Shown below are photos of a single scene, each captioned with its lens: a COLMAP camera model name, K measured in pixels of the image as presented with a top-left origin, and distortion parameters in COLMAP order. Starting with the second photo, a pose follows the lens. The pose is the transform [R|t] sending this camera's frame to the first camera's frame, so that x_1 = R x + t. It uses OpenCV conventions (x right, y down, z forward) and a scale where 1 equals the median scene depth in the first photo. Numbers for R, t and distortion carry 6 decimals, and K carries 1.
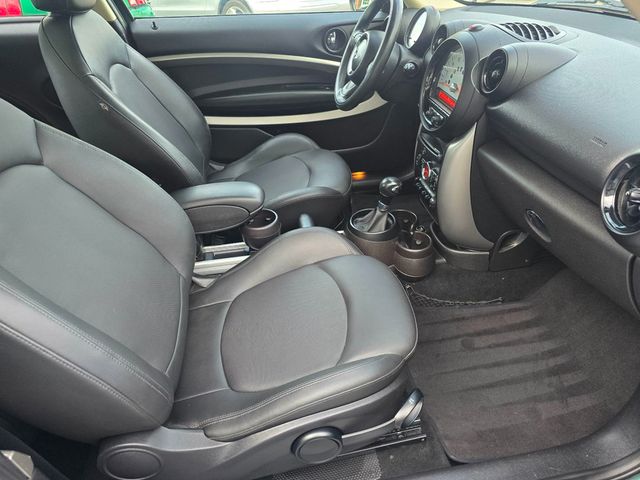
lens RADIAL K [[421.6, 0, 320.0], [0, 421.6, 240.0], [0, 0, 1]] dist [0.033688, -0.001300]
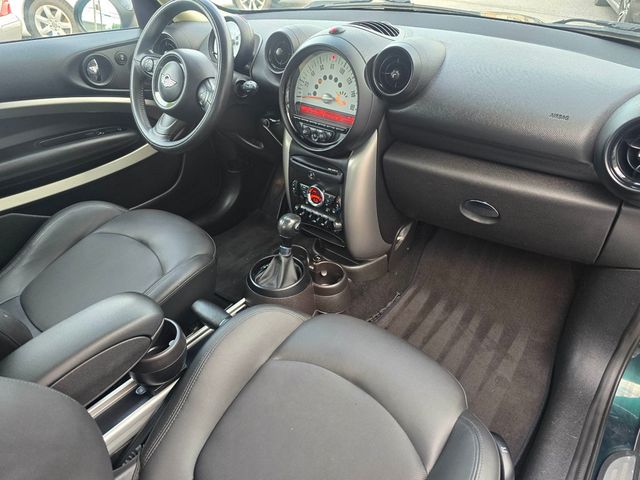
lens RADIAL K [[432.5, 0, 320.0], [0, 432.5, 240.0], [0, 0, 1]] dist [0.039169, -0.000147]
pose [[0.758255, -0.357746, 0.545038, -0.256686], [0.379860, 0.921865, 0.076625, -0.142174], [-0.529864, 0.148937, 0.834902, 0.261563]]
